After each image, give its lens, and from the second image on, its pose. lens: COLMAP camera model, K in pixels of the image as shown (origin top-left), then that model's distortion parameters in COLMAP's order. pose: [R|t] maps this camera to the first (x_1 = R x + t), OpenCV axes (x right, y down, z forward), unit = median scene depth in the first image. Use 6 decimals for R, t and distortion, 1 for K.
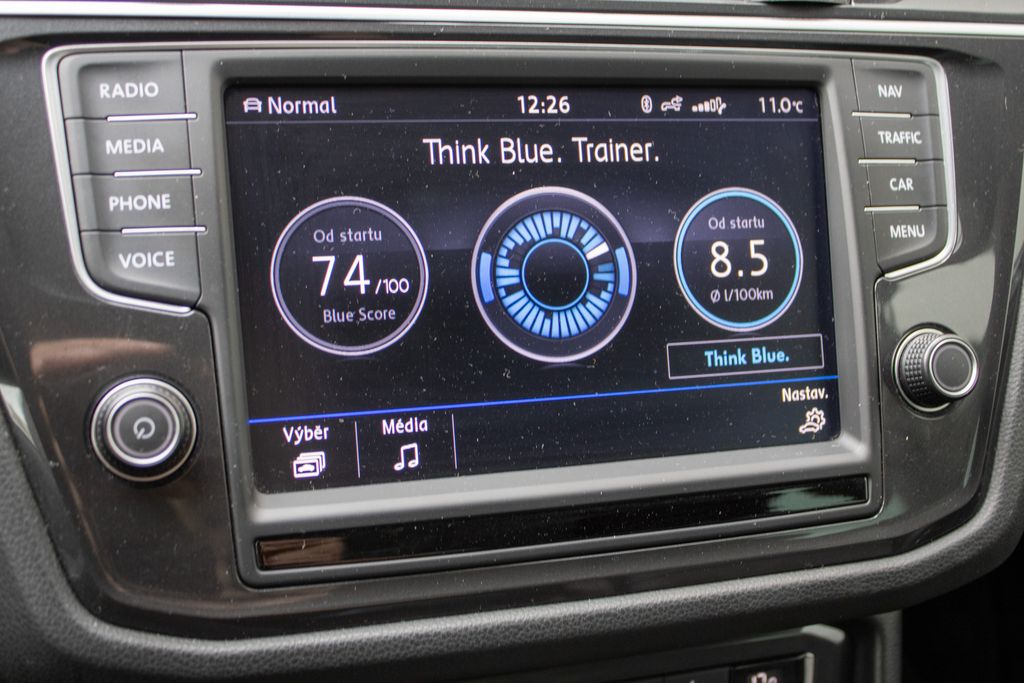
lens RADIAL K [[1222.0, 0, 517.6], [0, 1222.0, 343.9], [0, 0, 1]] dist [-0.057944, 0.000000]
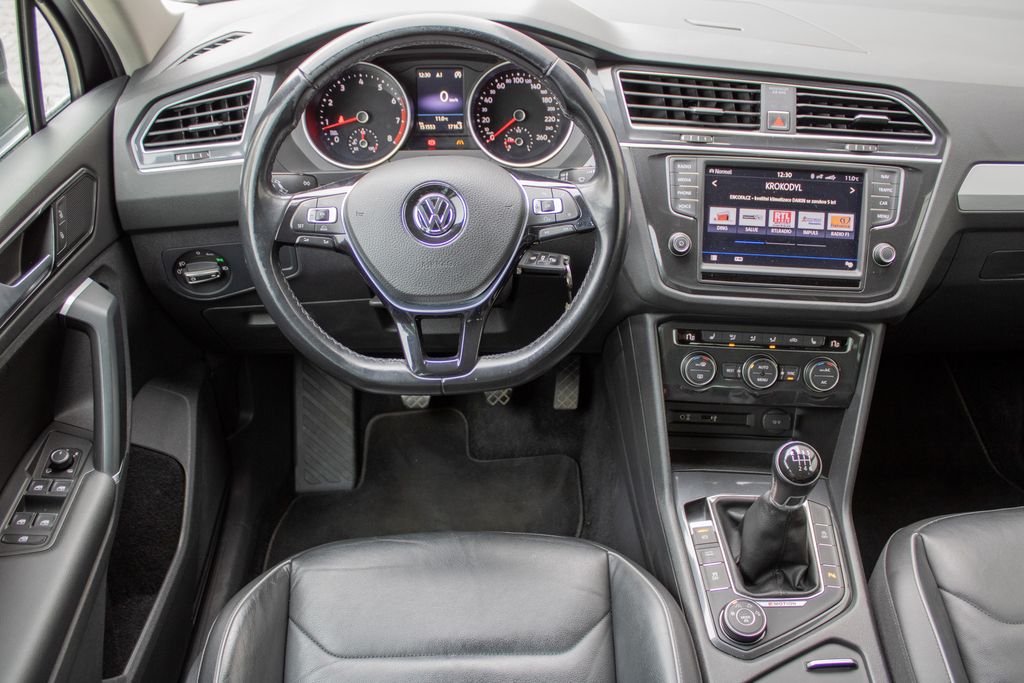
lens RADIAL K [[961.9, 0, 539.5], [0, 961.9, 354.7], [0, 0, 1]] dist [-0.109080, 0.000000]
pose [[0.943289, 0.137829, -0.302009, 0.273408], [-0.101962, 0.986053, 0.131544, 0.050249], [0.315927, -0.093290, 0.944186, -2.120376]]
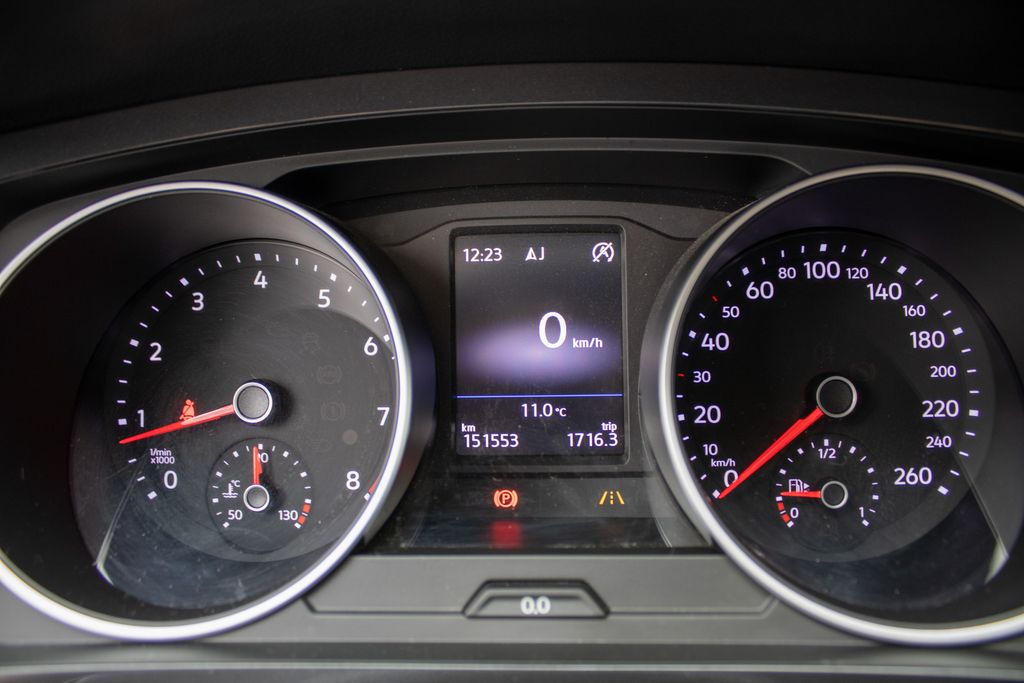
lens RADIAL K [[864.9, 0, 505.3], [0, 864.9, 339.2], [0, 0, 1]] dist [-0.155715, 0.118743]
pose [[0.898884, 0.027164, -0.437345, -0.817123], [-0.108323, 0.980874, -0.161716, -0.212069], [0.424587, 0.192738, 0.884634, 0.183968]]
